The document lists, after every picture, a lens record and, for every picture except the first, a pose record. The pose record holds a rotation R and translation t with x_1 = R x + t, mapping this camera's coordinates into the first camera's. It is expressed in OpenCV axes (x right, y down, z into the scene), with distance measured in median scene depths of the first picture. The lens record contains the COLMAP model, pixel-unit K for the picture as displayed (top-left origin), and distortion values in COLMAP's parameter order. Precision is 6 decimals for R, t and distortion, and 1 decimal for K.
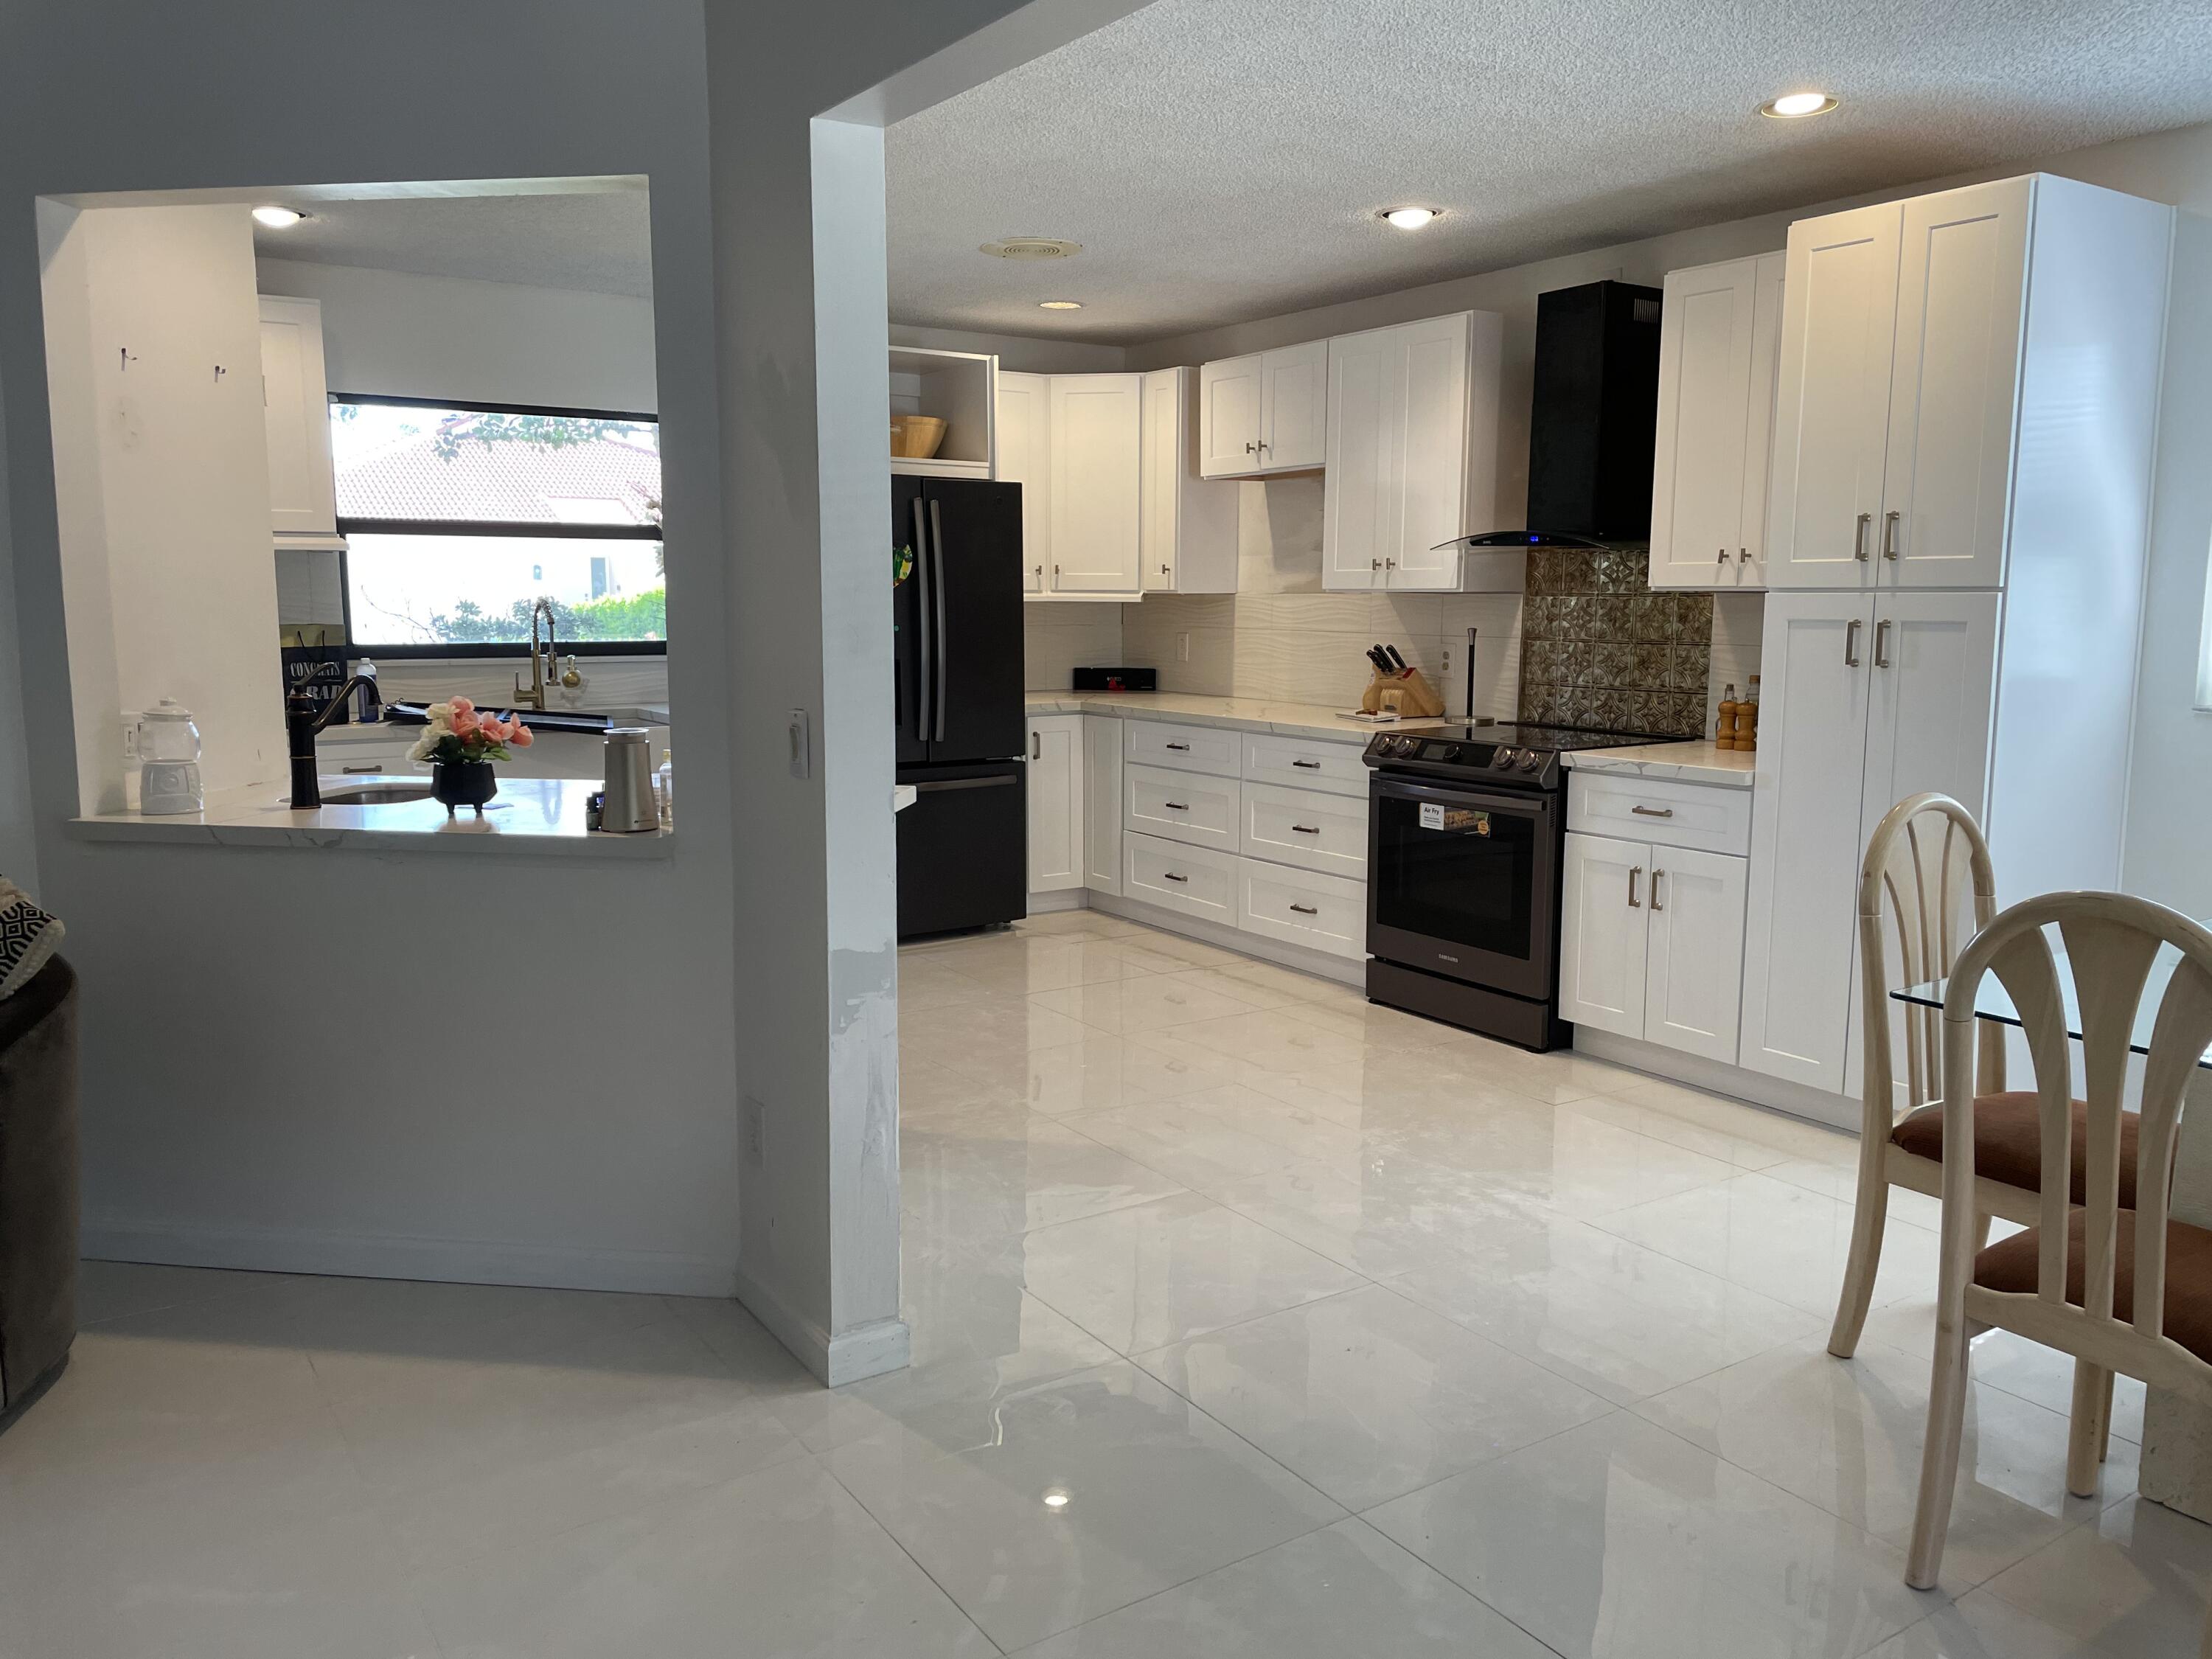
lens RADIAL K [[1659.2, 0, 1093.8], [0, 1659.2, 816.0], [0, 0, 1]] dist [0.087563, -0.106243]
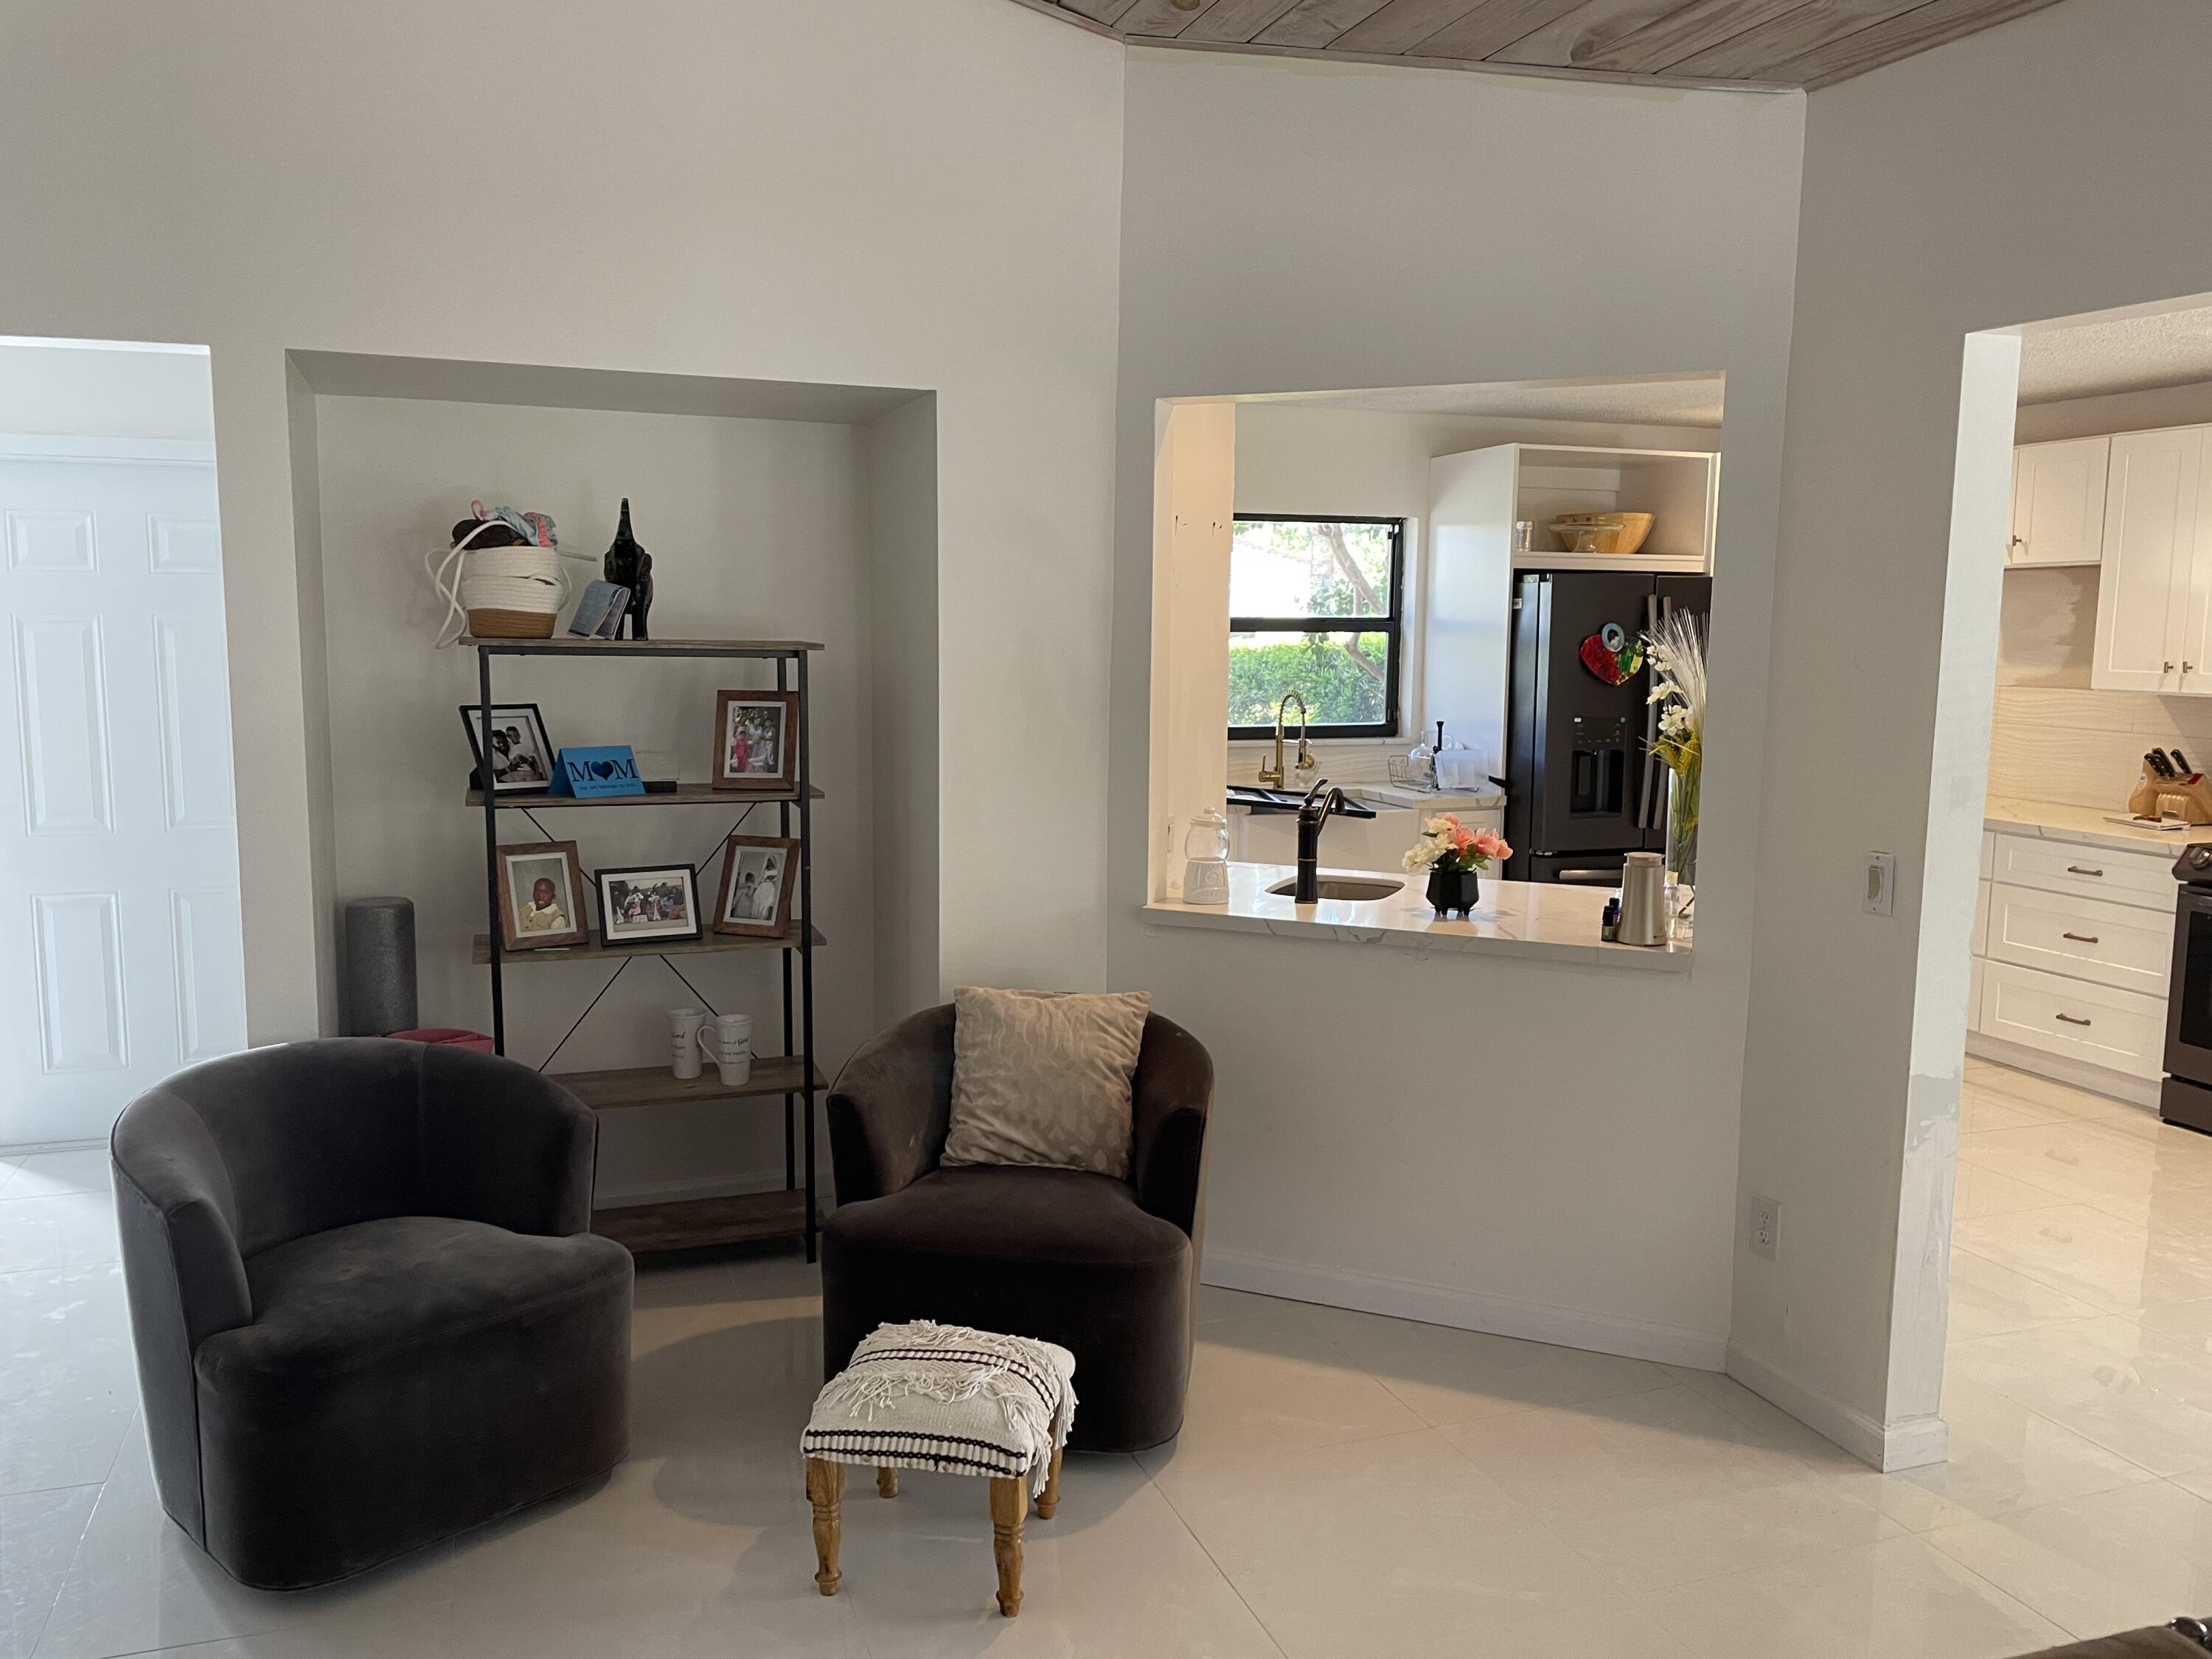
lens RADIAL K [[1659.2, 0, 1091.8], [0, 1659.2, 829.5], [0, 0, 1]] dist [0.087563, -0.106243]
pose [[0.971027, 0.036897, -0.236103, -0.216621], [-0.040056, 0.999160, -0.008597, -0.025144], [0.235588, 0.017805, 0.971690, -0.104837]]
